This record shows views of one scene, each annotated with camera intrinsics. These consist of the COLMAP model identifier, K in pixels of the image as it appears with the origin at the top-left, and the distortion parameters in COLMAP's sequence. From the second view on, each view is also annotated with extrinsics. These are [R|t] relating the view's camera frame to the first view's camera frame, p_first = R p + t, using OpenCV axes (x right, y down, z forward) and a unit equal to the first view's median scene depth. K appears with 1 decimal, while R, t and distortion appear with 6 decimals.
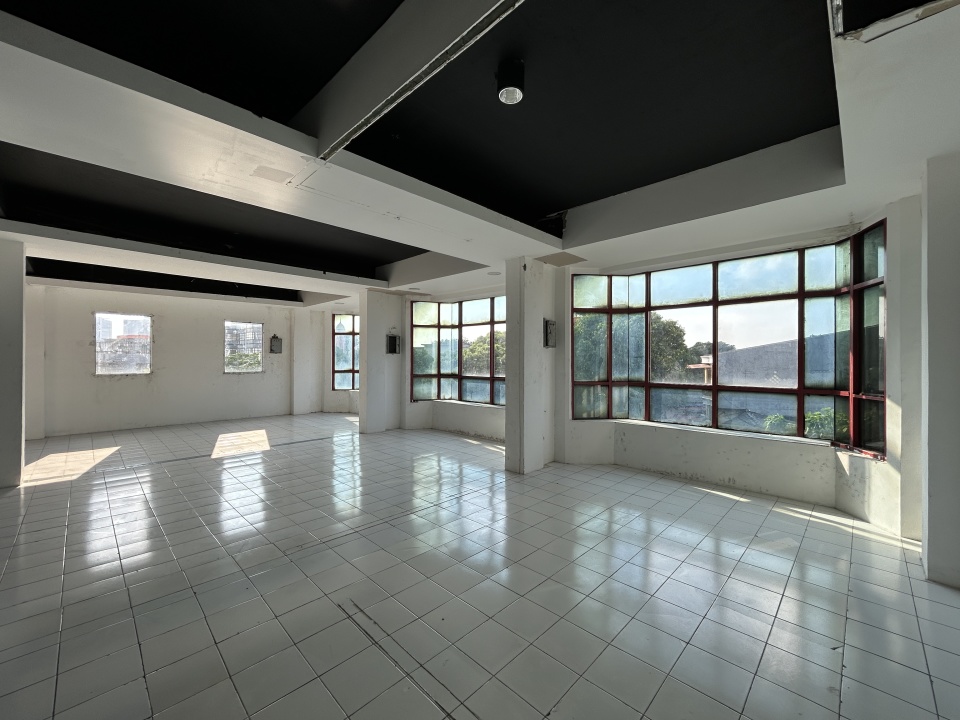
lens RADIAL K [[391.2, 0, 477.6], [0, 391.2, 358.5], [0, 0, 1]] dist [0.000563, 0.000684]
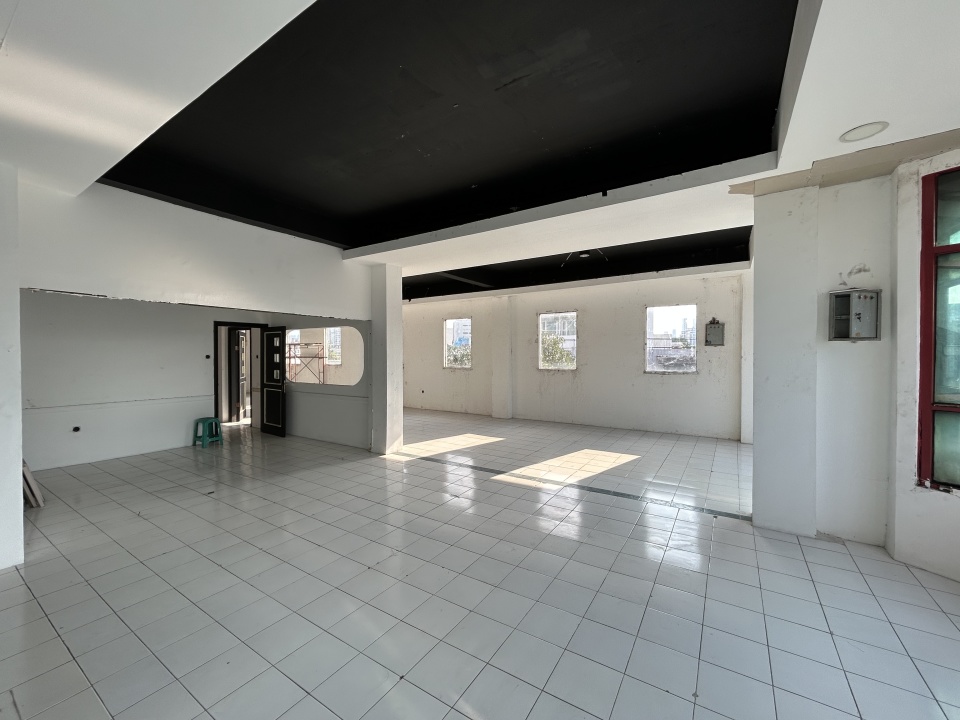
lens RADIAL K [[391.2, 0, 477.6], [0, 391.2, 358.5], [0, 0, 1]] dist [0.000563, 0.000684]
pose [[0.201127, 0.008297, -0.979530, 0.077171], [0.002466, 0.999957, 0.008976, 0.001411], [0.979562, -0.004221, 0.201098, 0.568387]]
